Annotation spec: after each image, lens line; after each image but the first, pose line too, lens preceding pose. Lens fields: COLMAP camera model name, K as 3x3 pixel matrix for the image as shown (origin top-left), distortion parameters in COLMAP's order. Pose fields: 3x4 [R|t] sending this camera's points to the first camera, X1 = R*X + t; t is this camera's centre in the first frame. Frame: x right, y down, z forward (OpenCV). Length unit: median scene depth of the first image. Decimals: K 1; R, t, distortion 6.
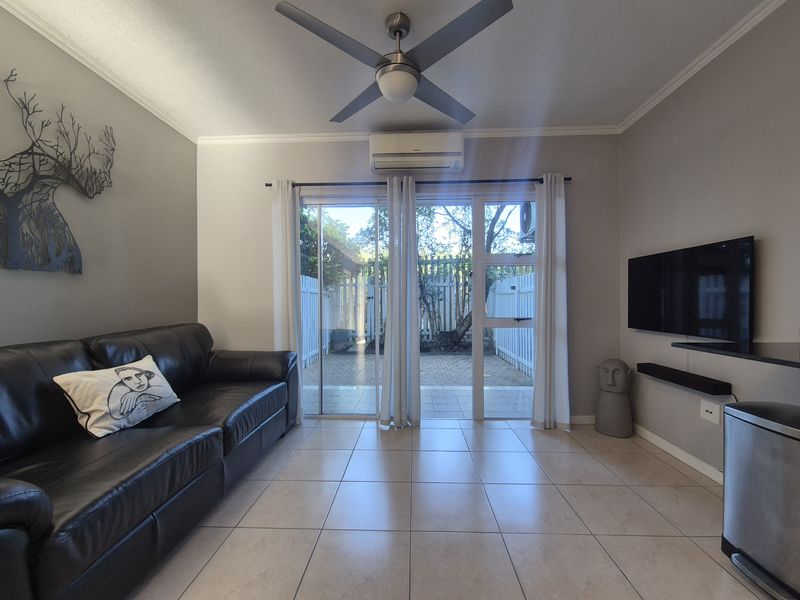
lens RADIAL K [[330.3, 0, 400.0], [0, 330.3, 300.0], [0, 0, 1]] dist [0.003393, -0.005427]
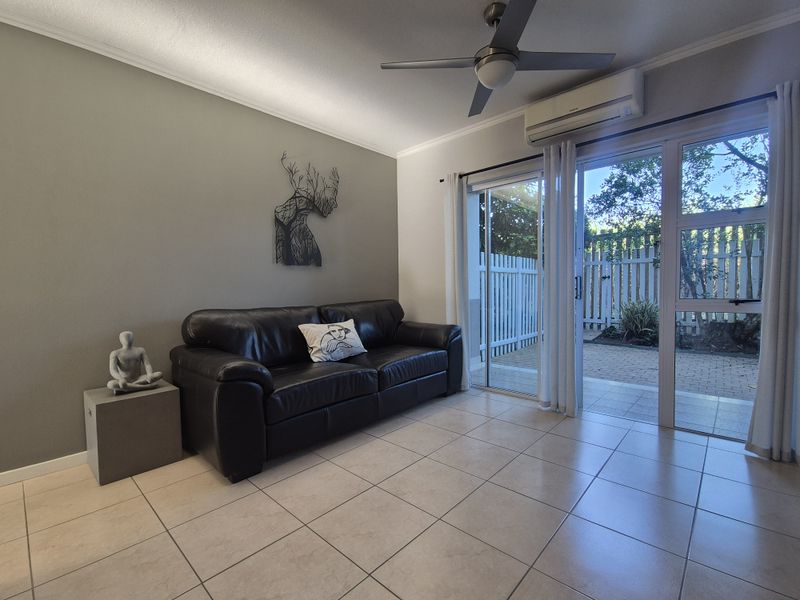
lens RADIAL K [[360.7, 0, 405.0], [0, 360.7, 298.9], [0, 0, 1]] dist [-0.000136, -0.000368]
pose [[0.762646, 0.013639, -0.646672, 0.467297], [0.015304, 0.999117, 0.039121, 0.017140], [0.646634, -0.039732, 0.761765, -0.078415]]
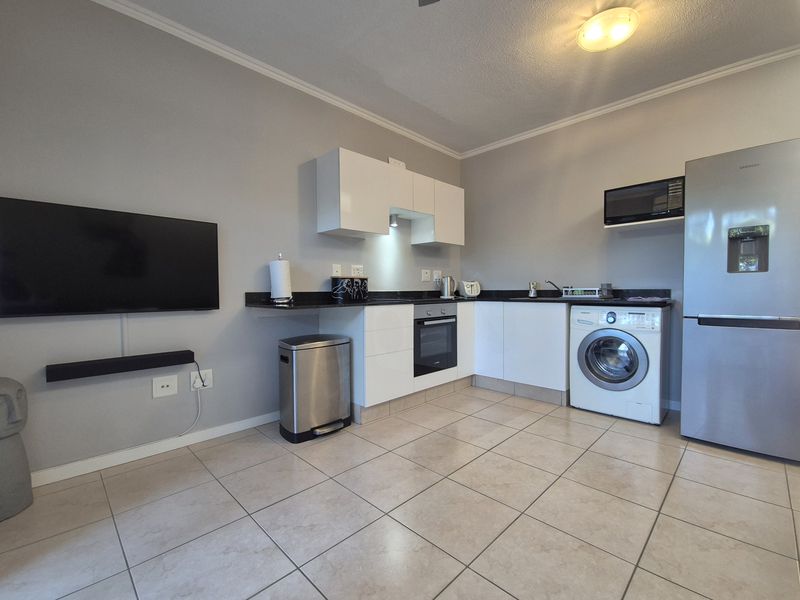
lens RADIAL K [[360.7, 0, 405.0], [0, 360.7, 298.9], [0, 0, 1]] dist [-0.000136, -0.000368]
pose [[-0.732861, -0.006547, 0.680347, -0.334181], [0.009875, 0.999746, 0.020258, 0.057223], [-0.680306, 0.021565, -0.732610, 1.289137]]
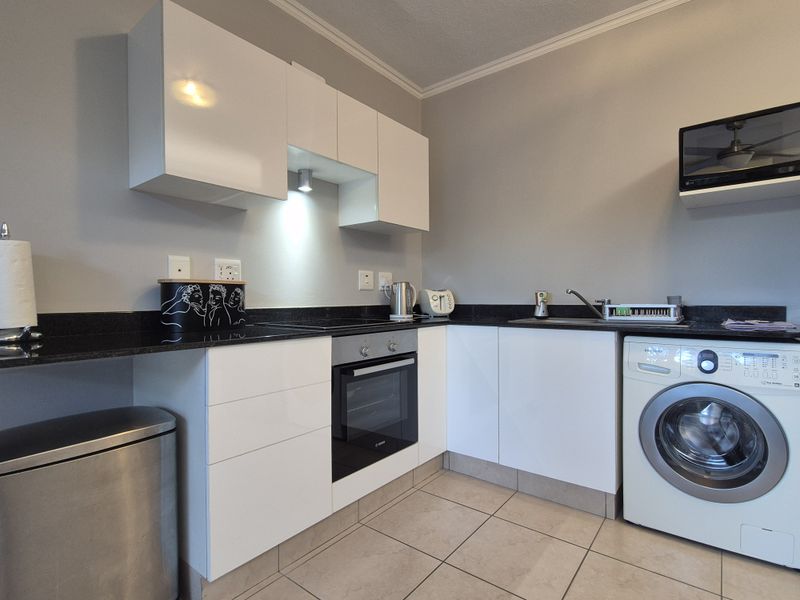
lens RADIAL K [[403.5, 0, 416.6], [0, 403.5, 306.1], [0, 0, 1]] dist [0.000812, 0.000193]
pose [[-0.822020, -0.002326, 0.569454, 0.027327], [0.008986, 0.999814, 0.017054, 0.034838], [-0.569388, 0.019136, -0.821846, 0.767787]]
